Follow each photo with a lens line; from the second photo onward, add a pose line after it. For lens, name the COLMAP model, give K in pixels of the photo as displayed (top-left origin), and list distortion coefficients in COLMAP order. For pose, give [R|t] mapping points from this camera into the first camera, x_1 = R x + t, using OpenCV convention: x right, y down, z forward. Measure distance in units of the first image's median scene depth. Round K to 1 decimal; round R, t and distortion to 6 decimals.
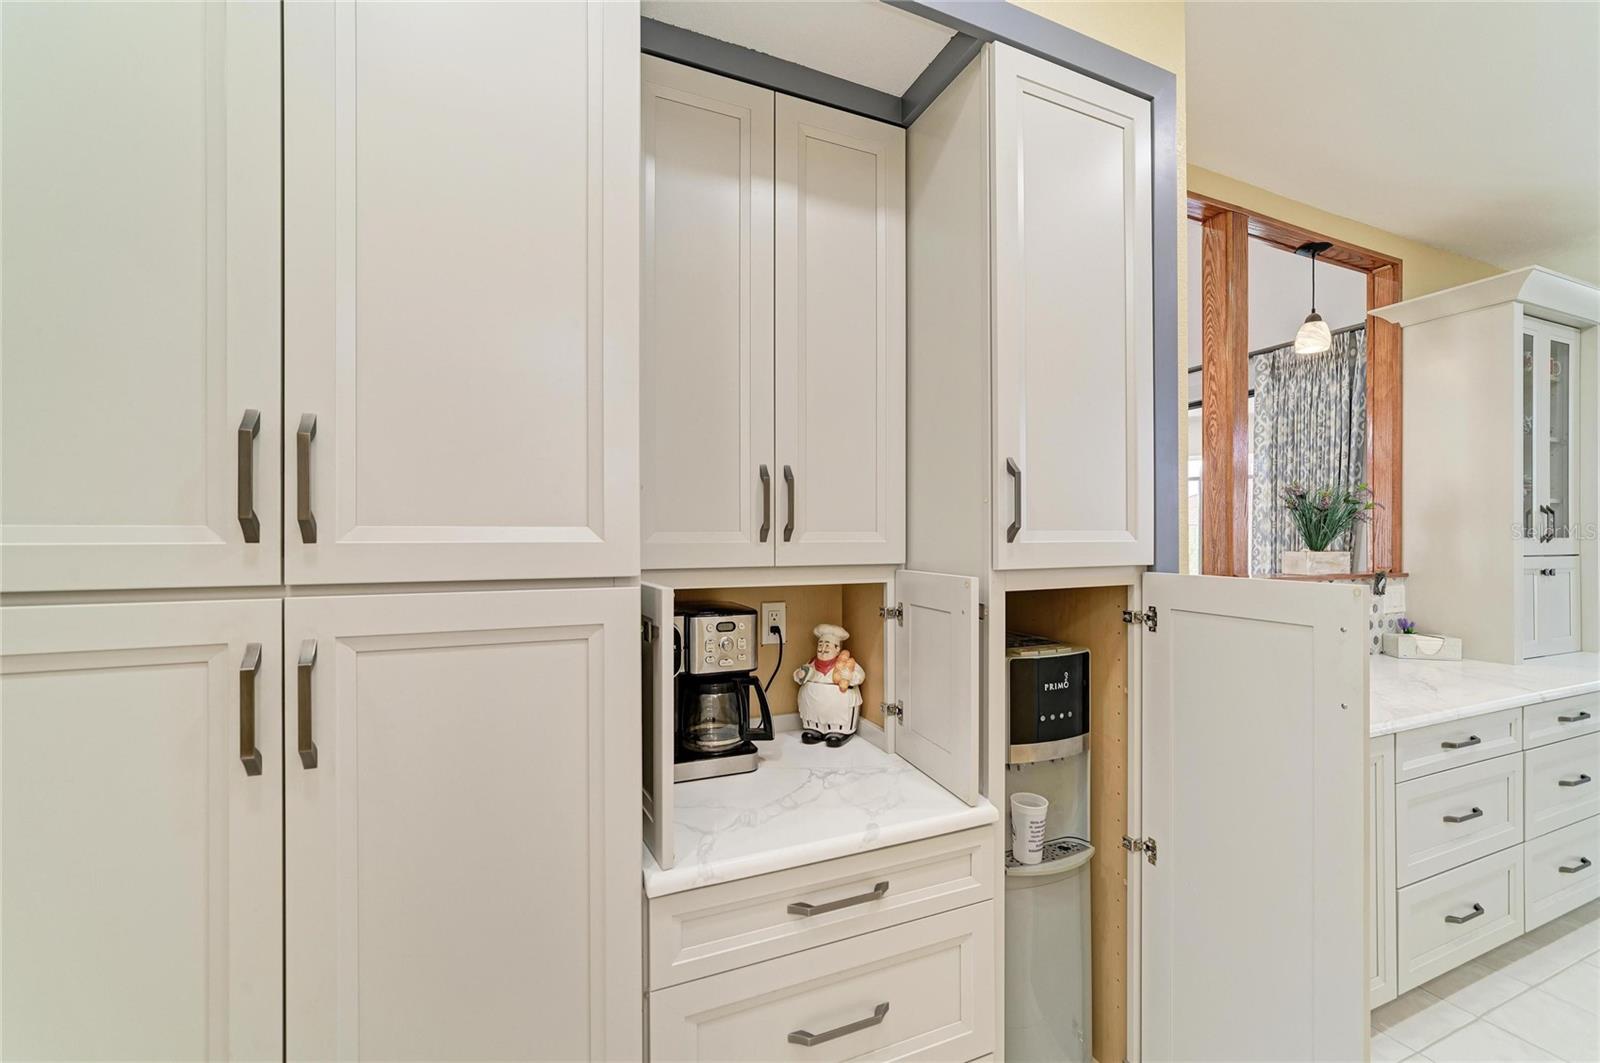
lens RADIAL K [[667.7, 0, 800.0], [0, 667.7, 531.5], [0, 0, 1]] dist [-0.000237, 0.000109]
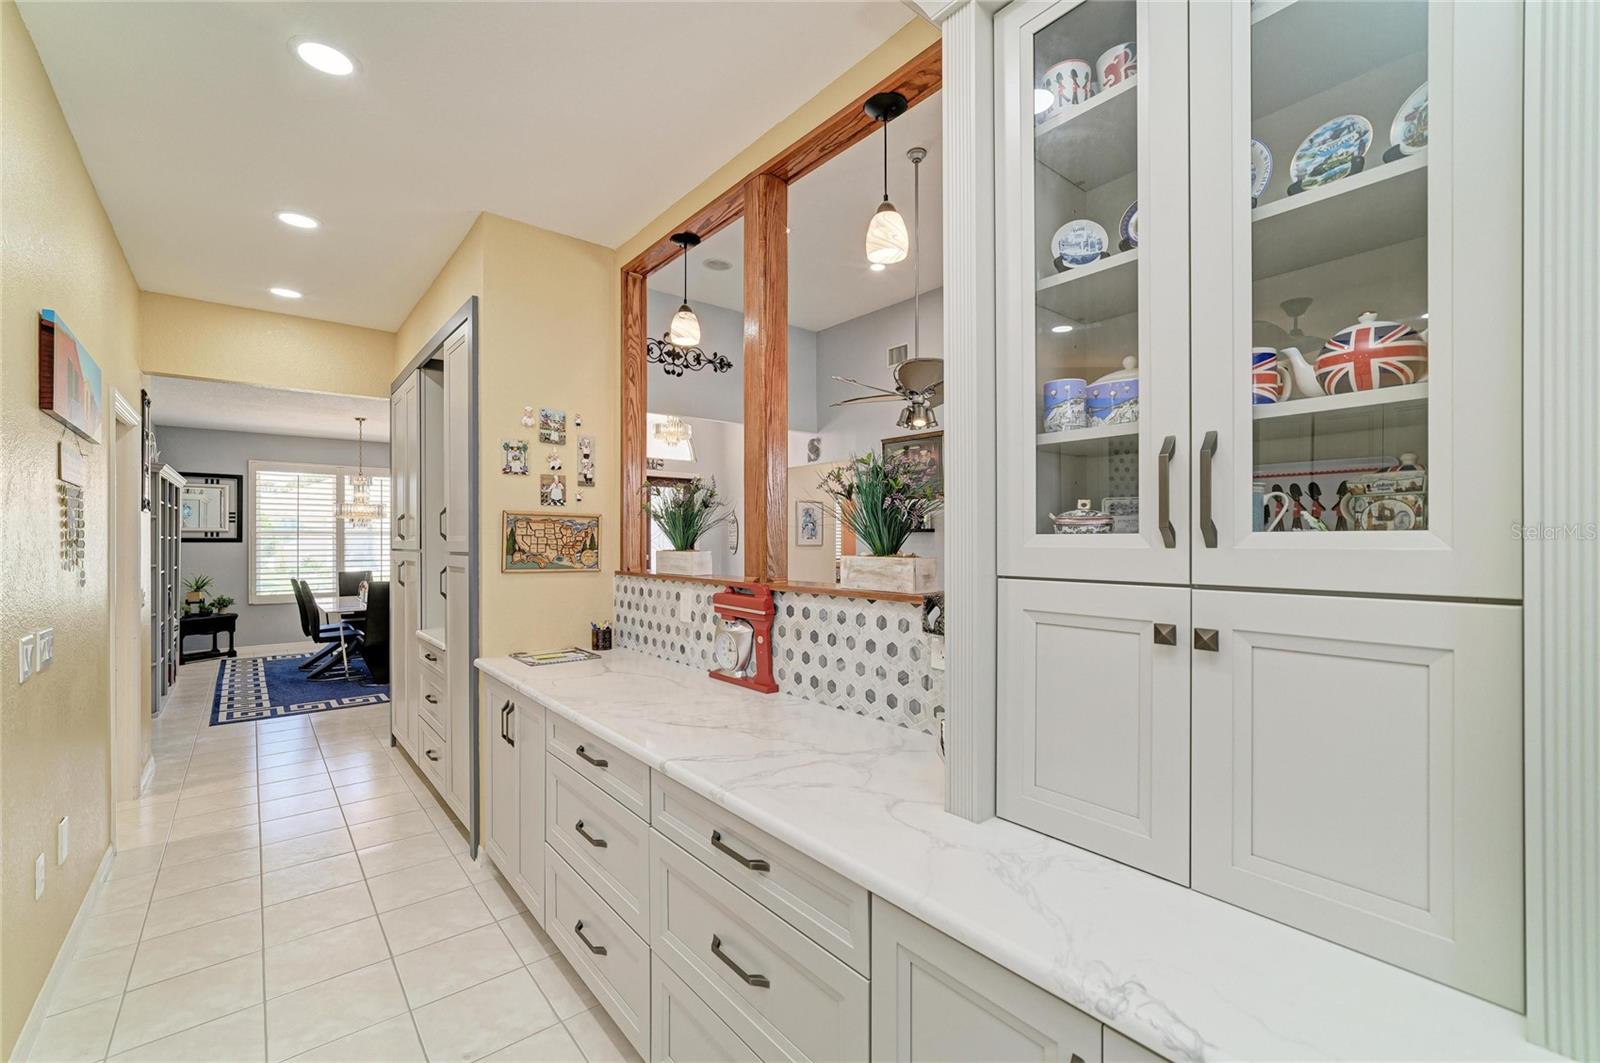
lens RADIAL K [[676.3, 0, 811.6], [0, 676.3, 541.7], [0, 0, 1]] dist [-0.001390, 0.000049]
pose [[0.277622, 0.008309, -0.960654, 0.138649], [-0.003096, 0.999965, 0.007755, 0.001184], [0.960685, 0.000821, 0.277638, 0.073587]]
